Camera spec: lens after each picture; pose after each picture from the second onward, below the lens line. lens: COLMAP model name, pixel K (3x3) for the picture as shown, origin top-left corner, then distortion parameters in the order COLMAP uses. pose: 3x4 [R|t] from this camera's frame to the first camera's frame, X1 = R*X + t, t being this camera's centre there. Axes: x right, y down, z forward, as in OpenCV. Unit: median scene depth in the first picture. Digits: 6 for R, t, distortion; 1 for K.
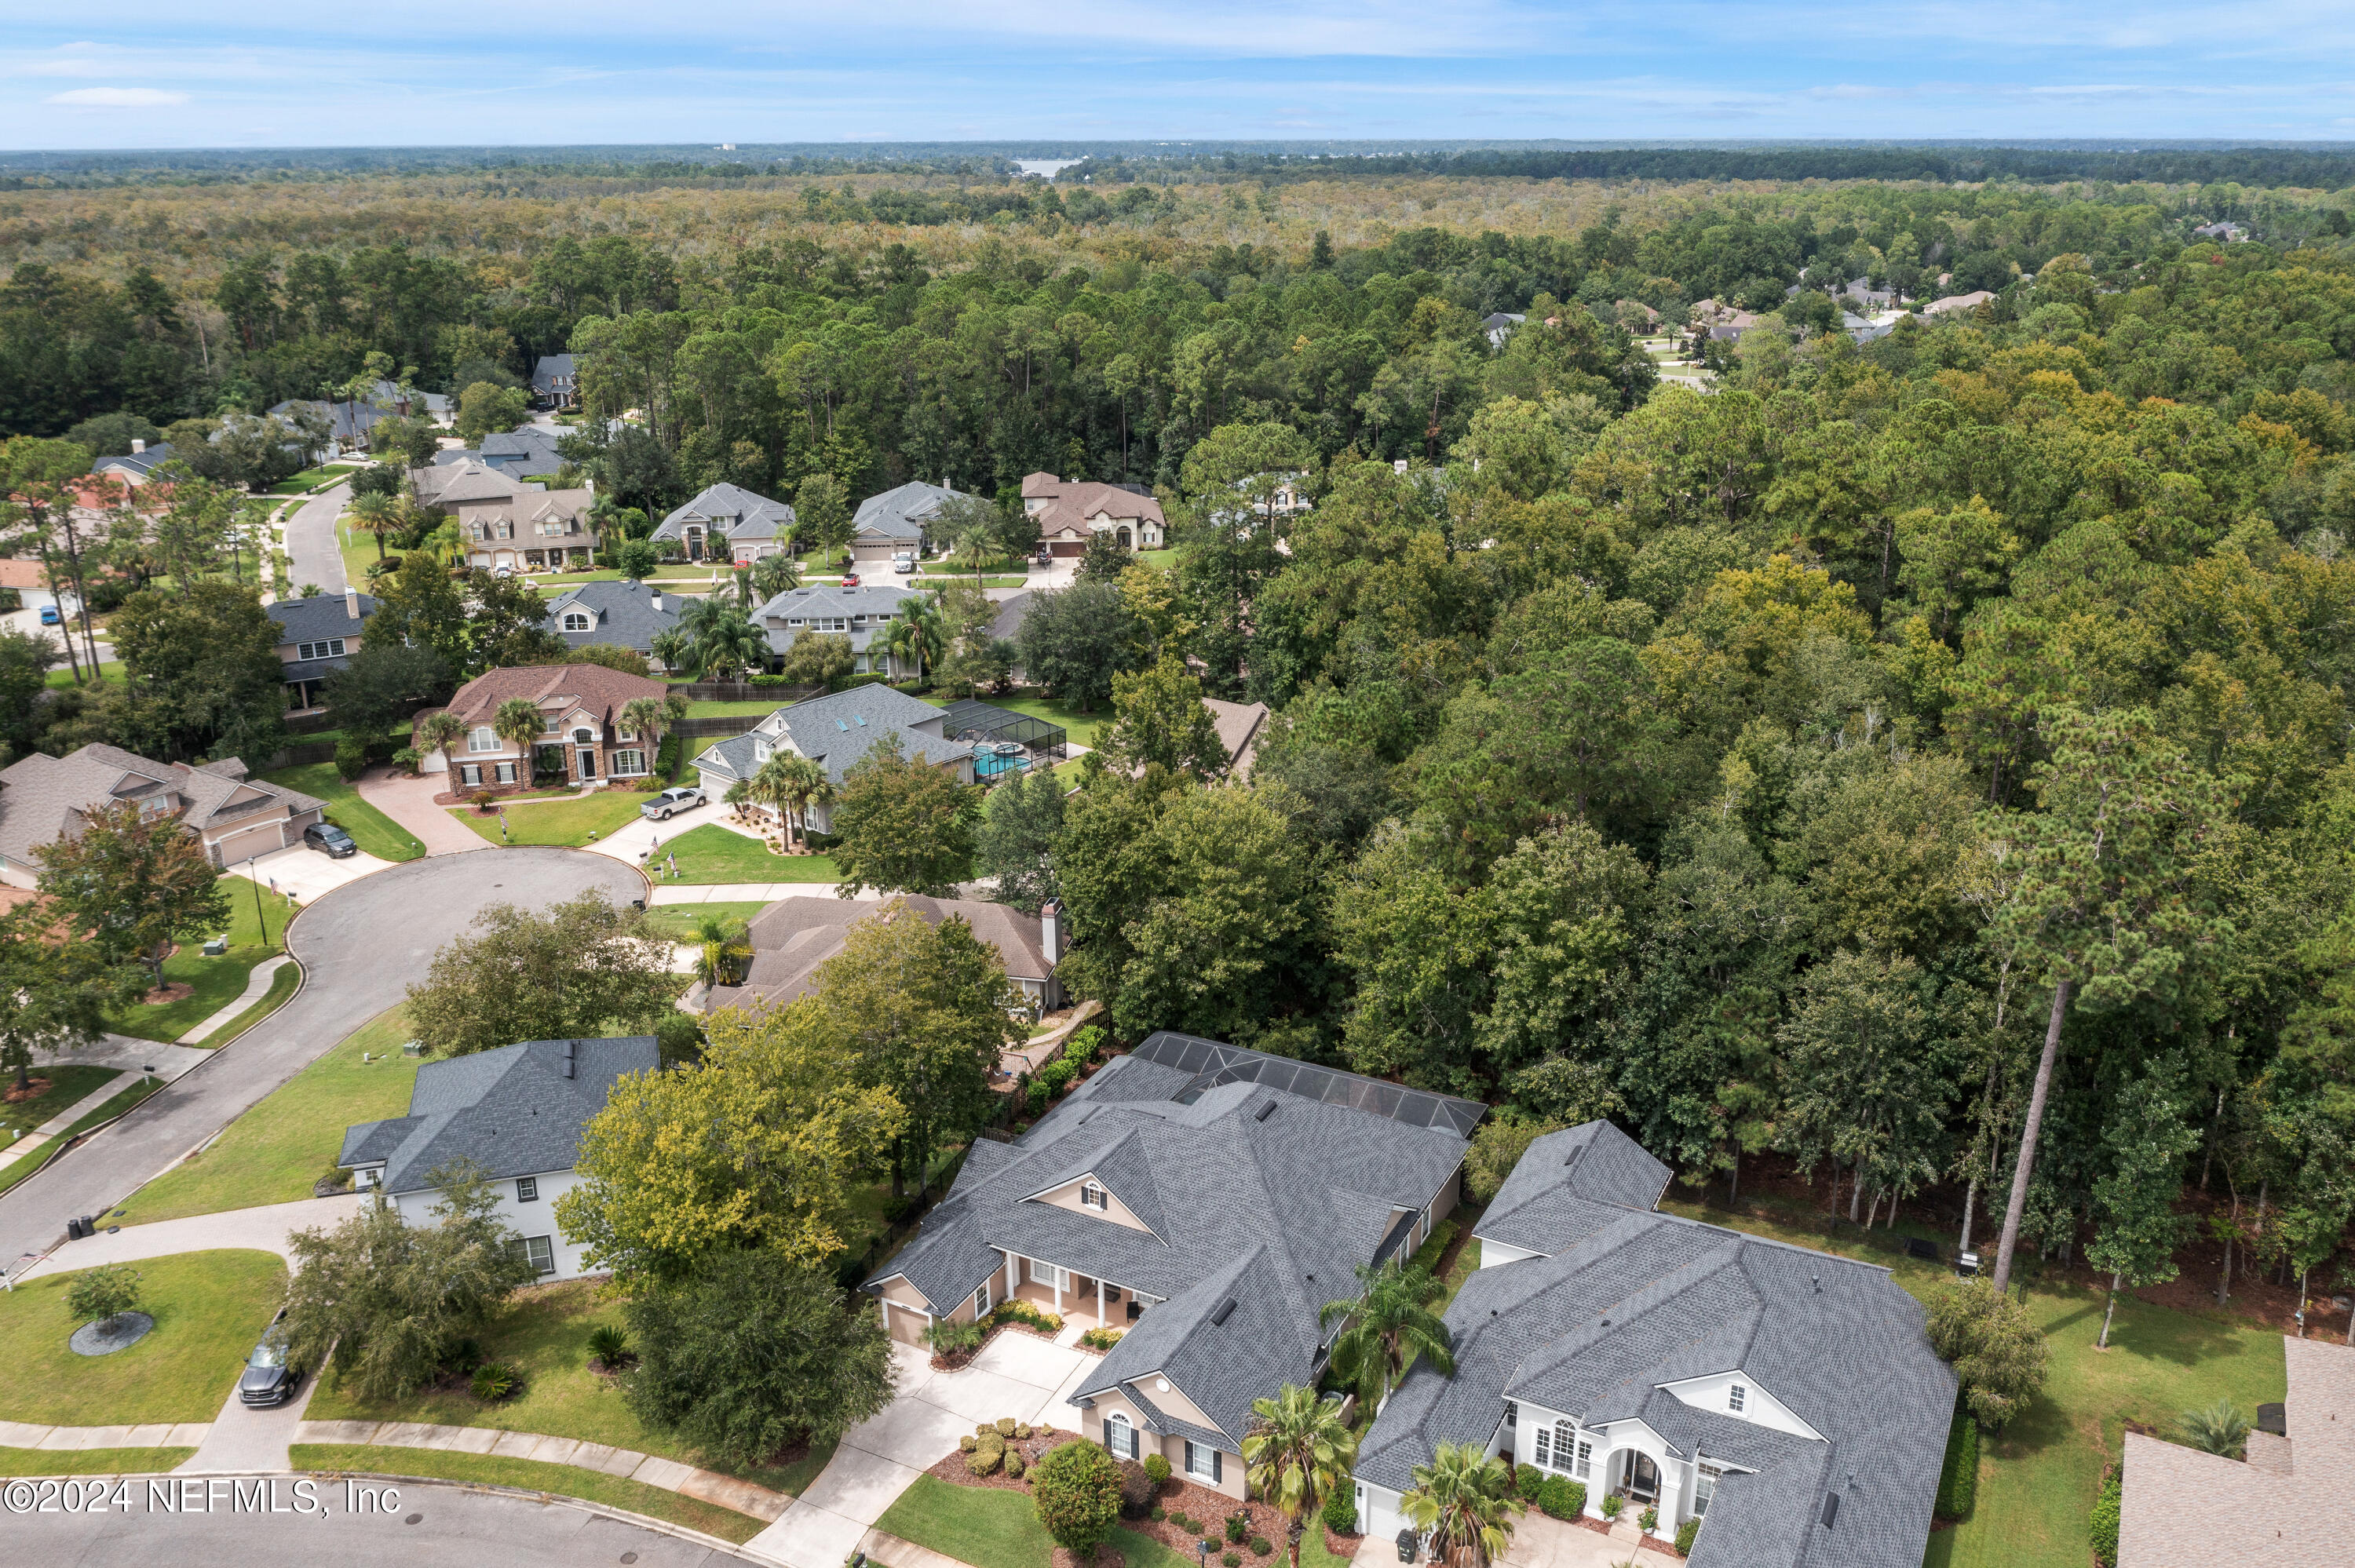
lens RADIAL K [[1858.4, 0, 1164.8], [0, 1858.4, 771.0], [0, 0, 1]] dist [-0.029222, 0.022633]
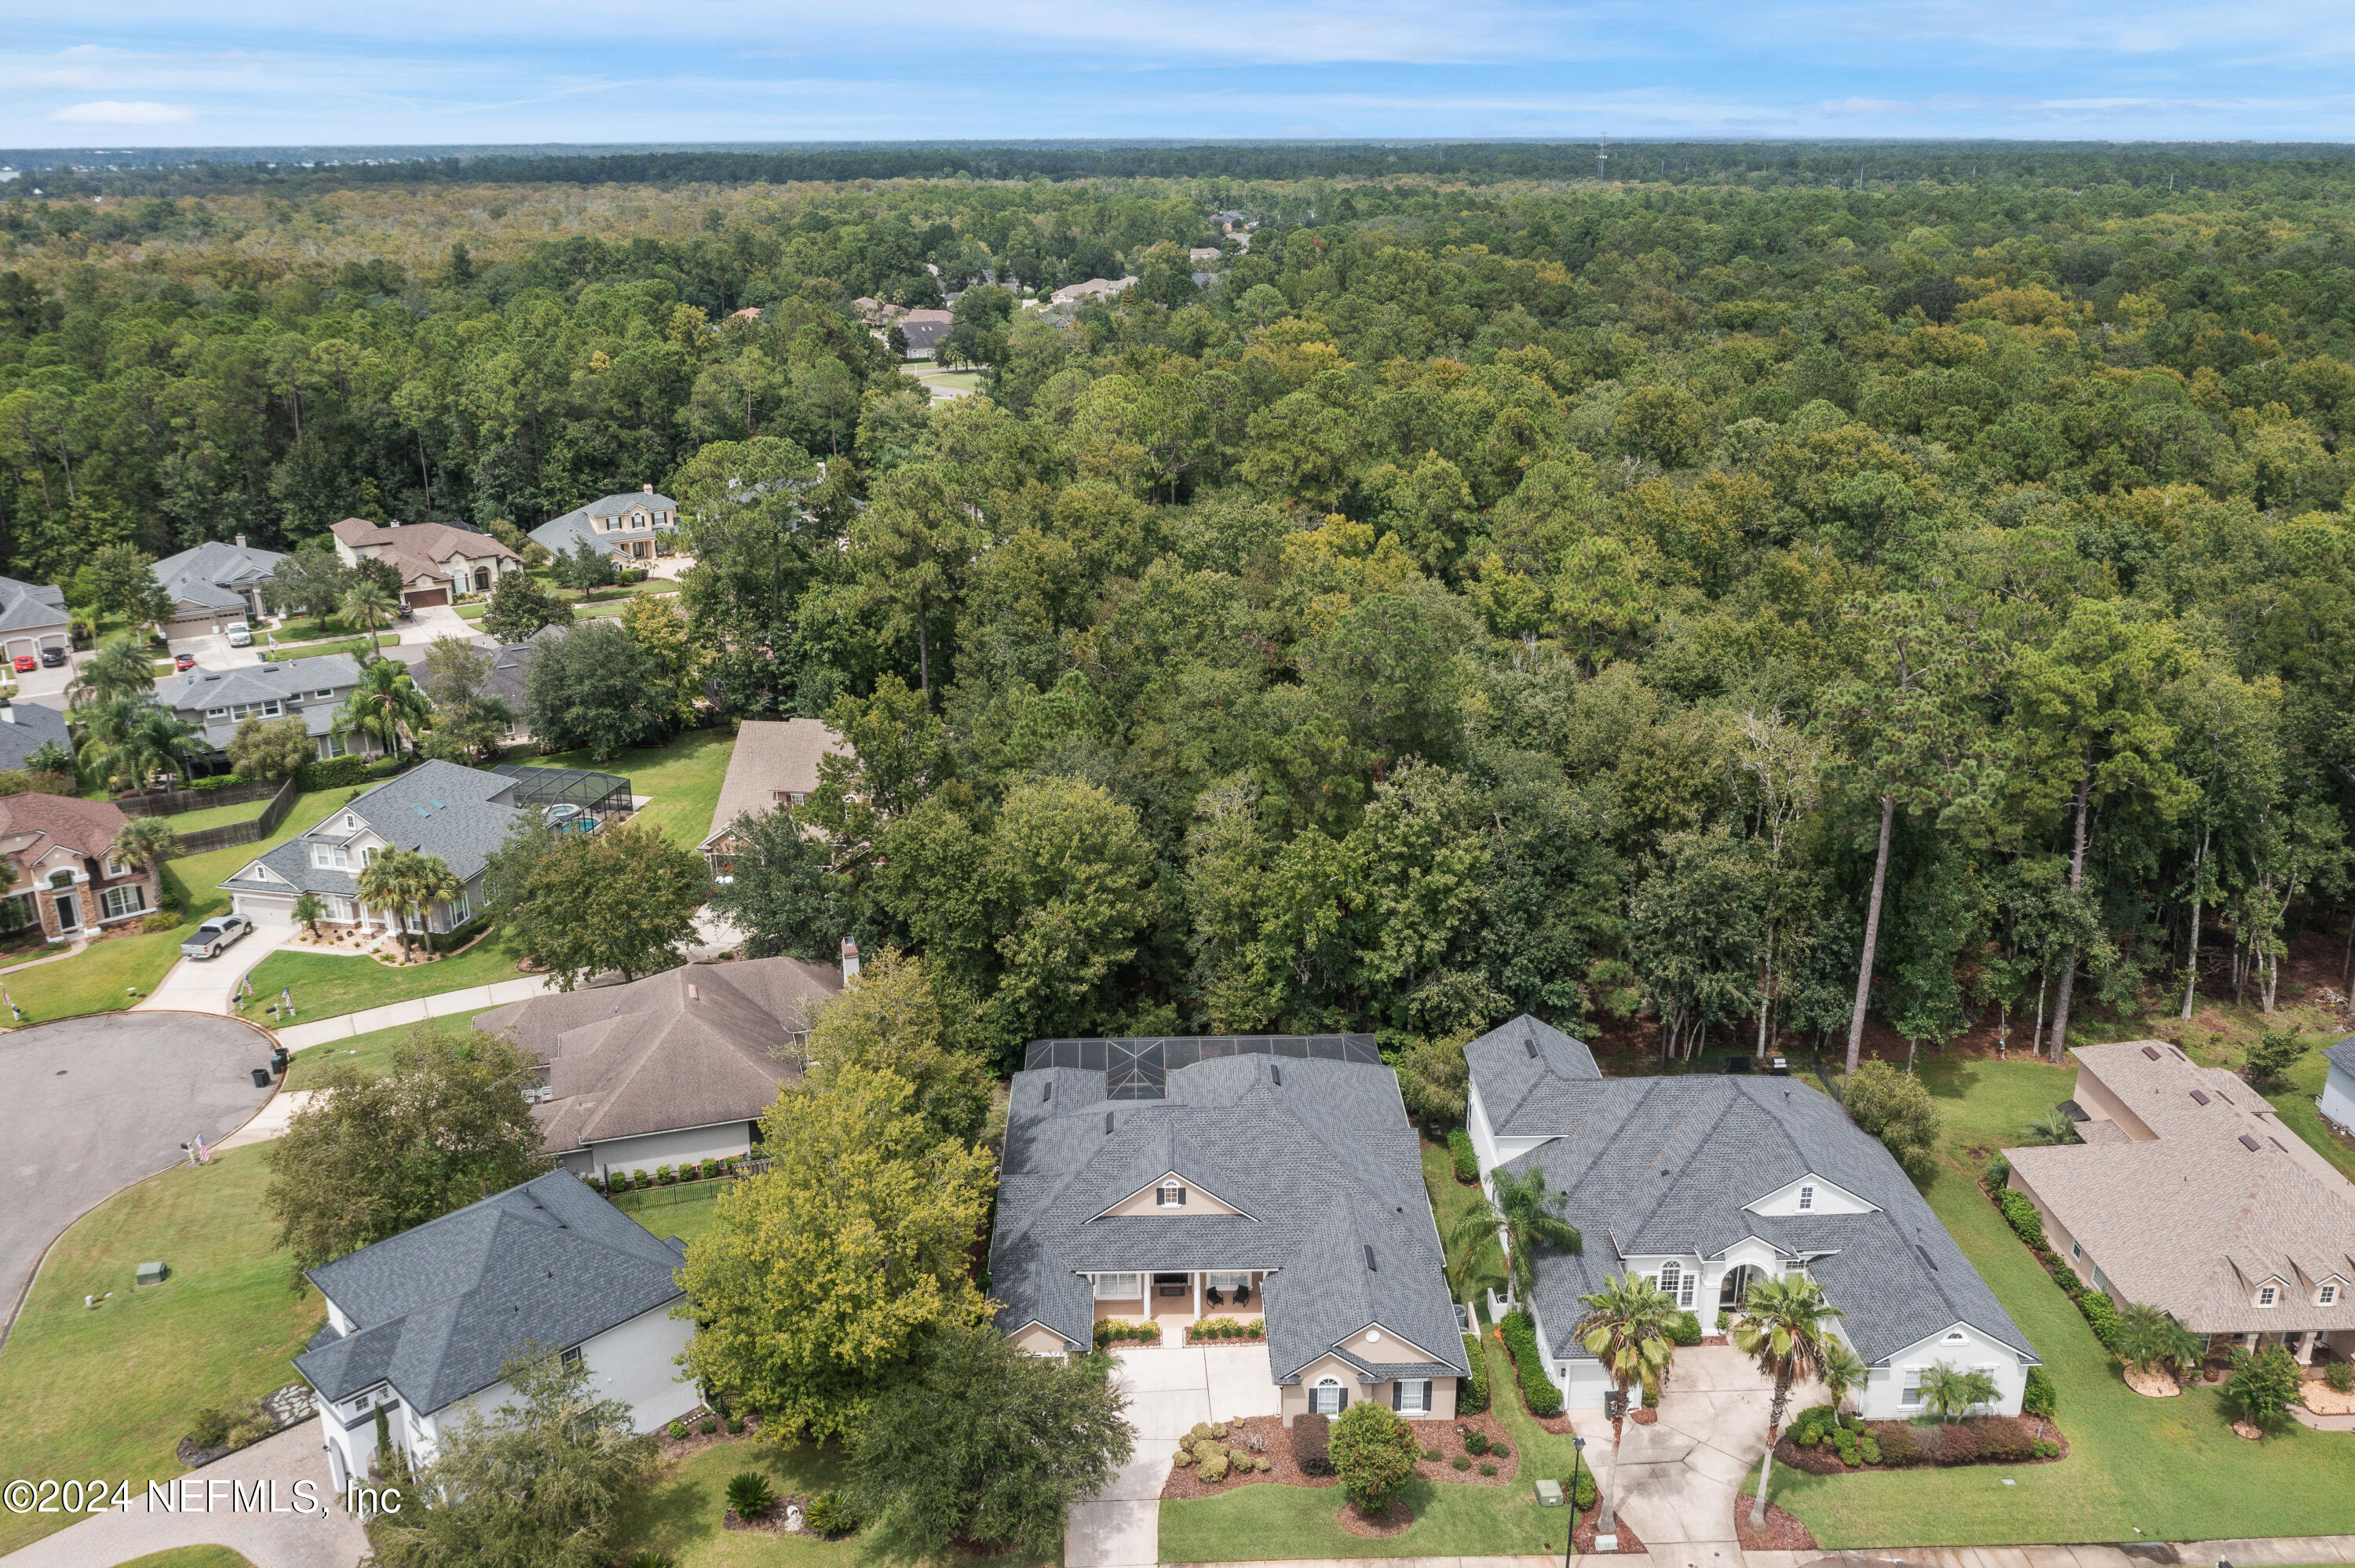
lens RADIAL K [[1858.4, 0, 1174.2], [0, 1858.4, 794.2], [0, 0, 1]] dist [-0.029222, 0.022633]
pose [[0.874513, -0.162058, 0.457127, -0.260795], [0.157711, 0.986320, 0.047954, -0.018111], [-0.458645, 0.030157, 0.888108, 0.058021]]
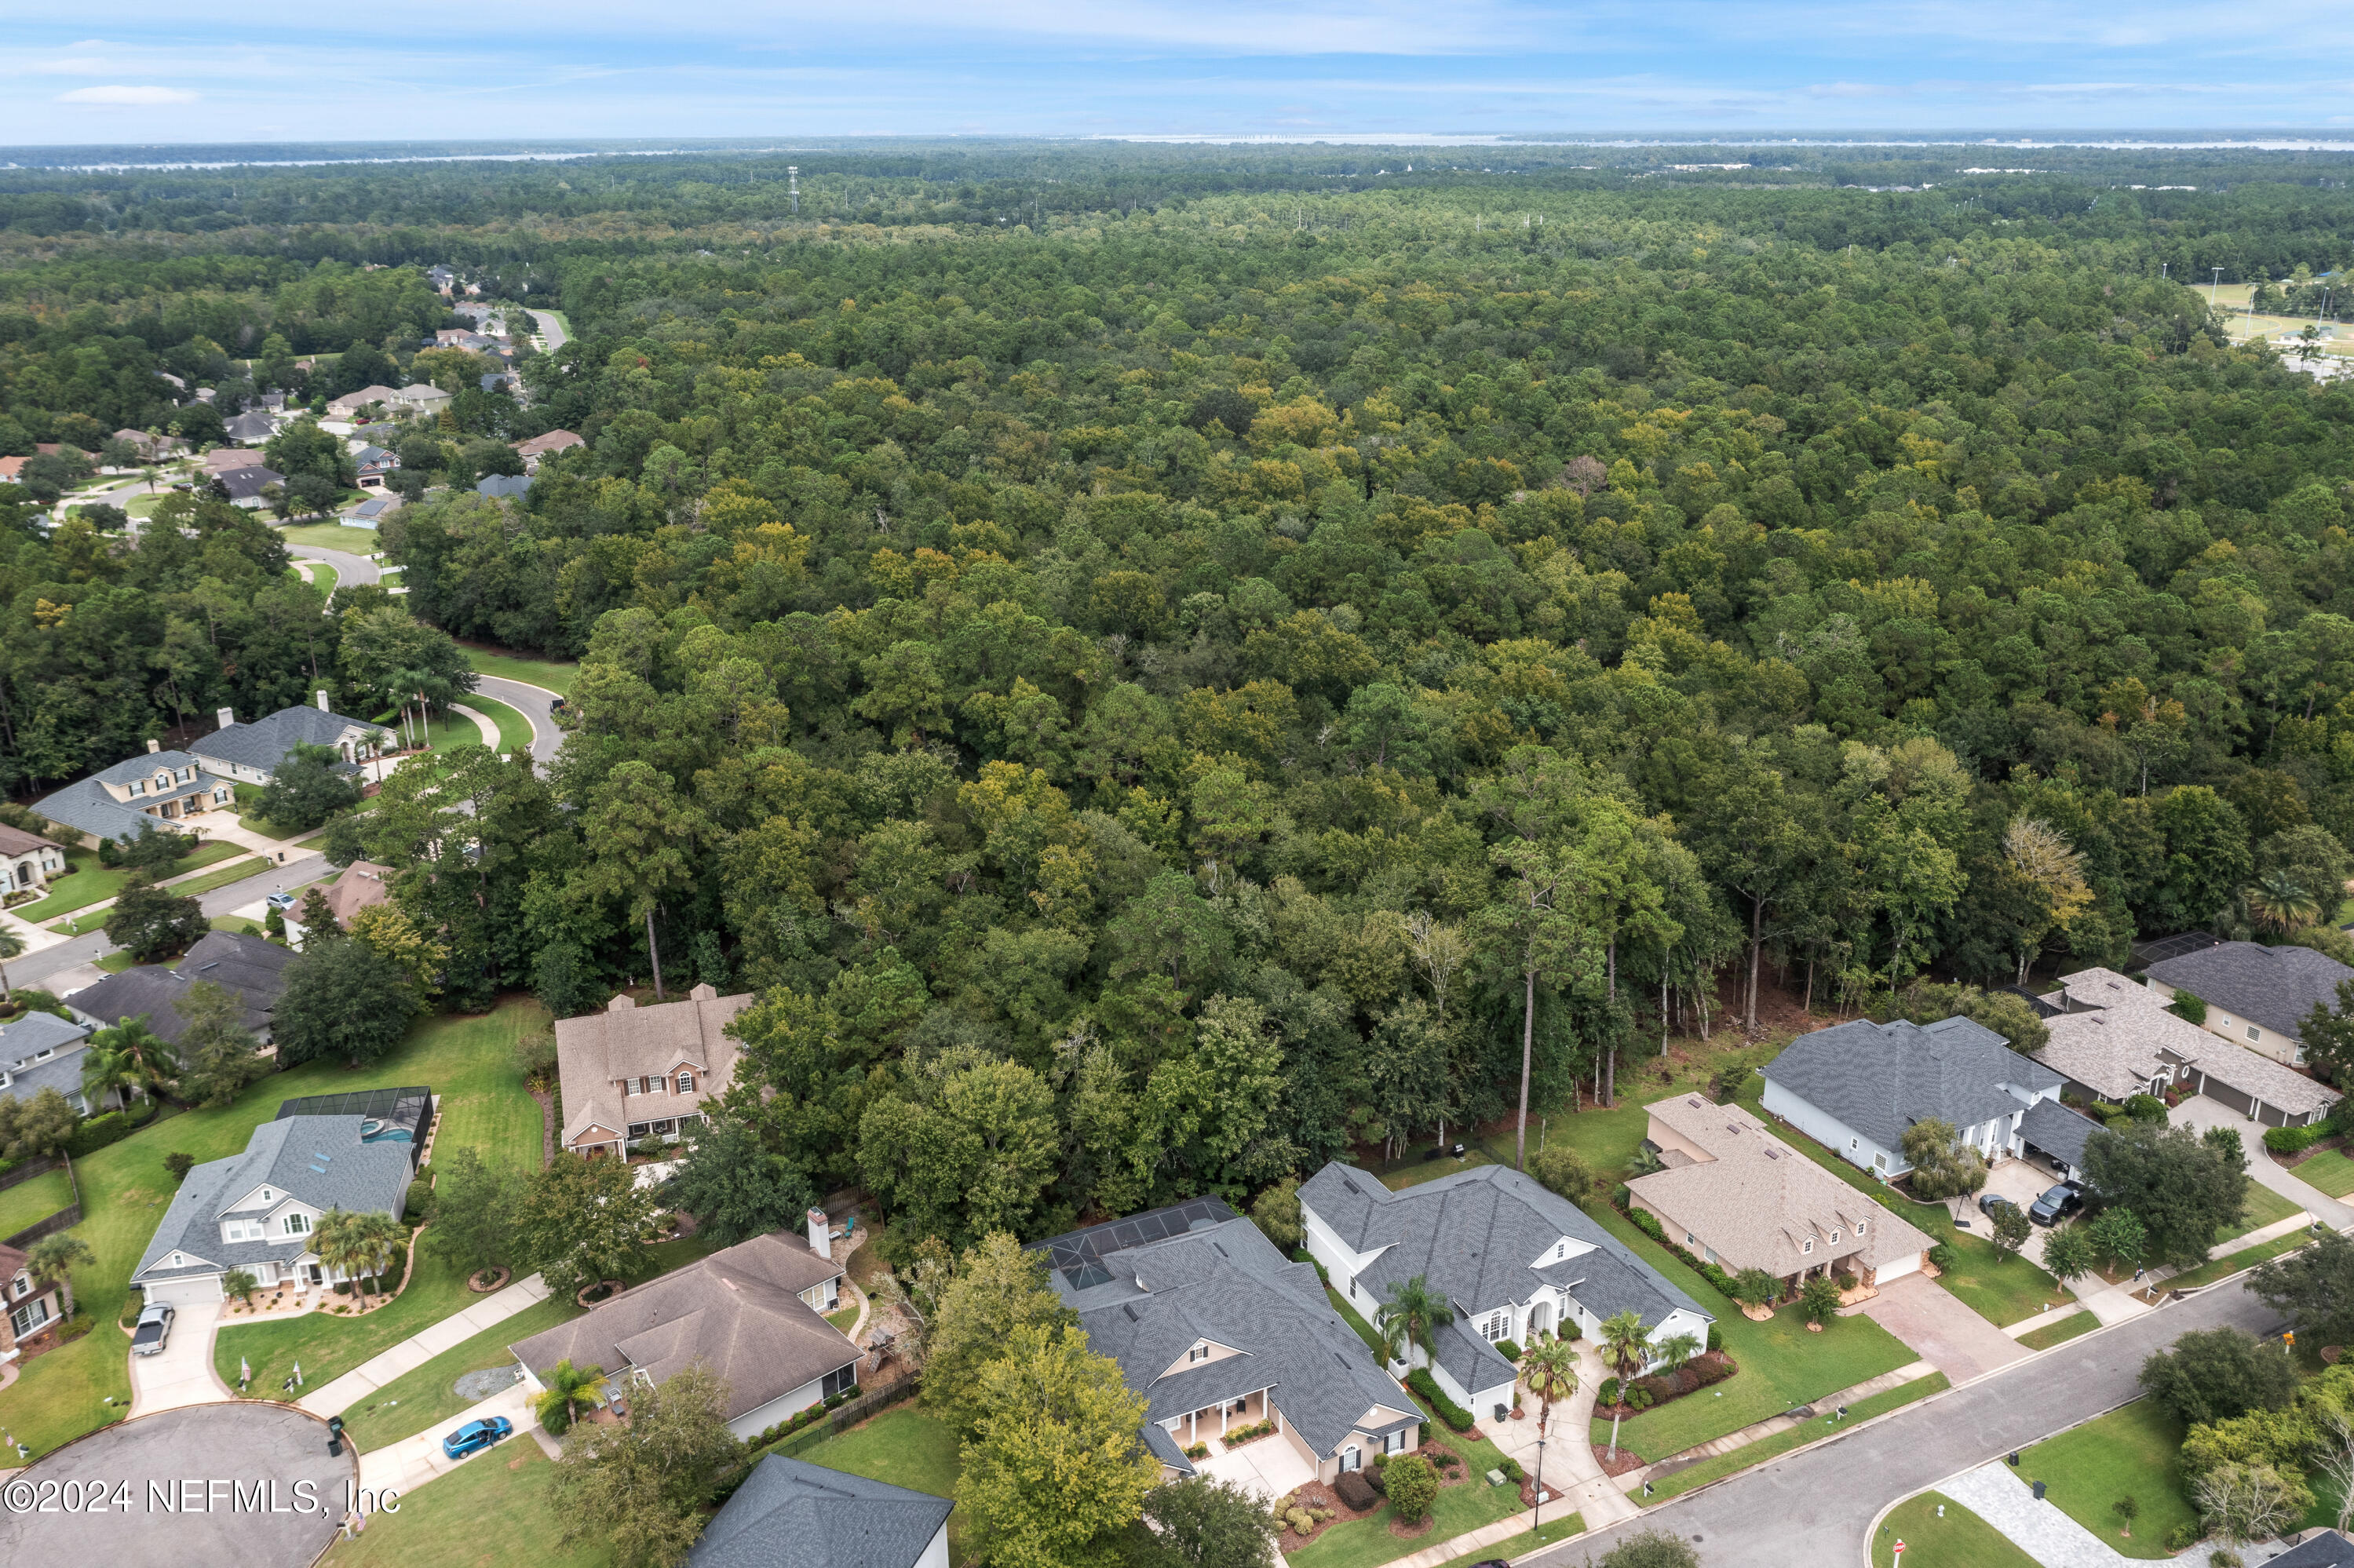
lens RADIAL K [[1857.7, 0, 1179.9], [0, 1857.7, 791.8], [0, 0, 1]] dist [-0.029222, 0.022633]
pose [[0.589781, -0.271433, 0.760580, -0.589200], [0.265022, 0.954716, 0.135207, -0.223990], [-0.762838, 0.121828, 0.635009, 0.016448]]
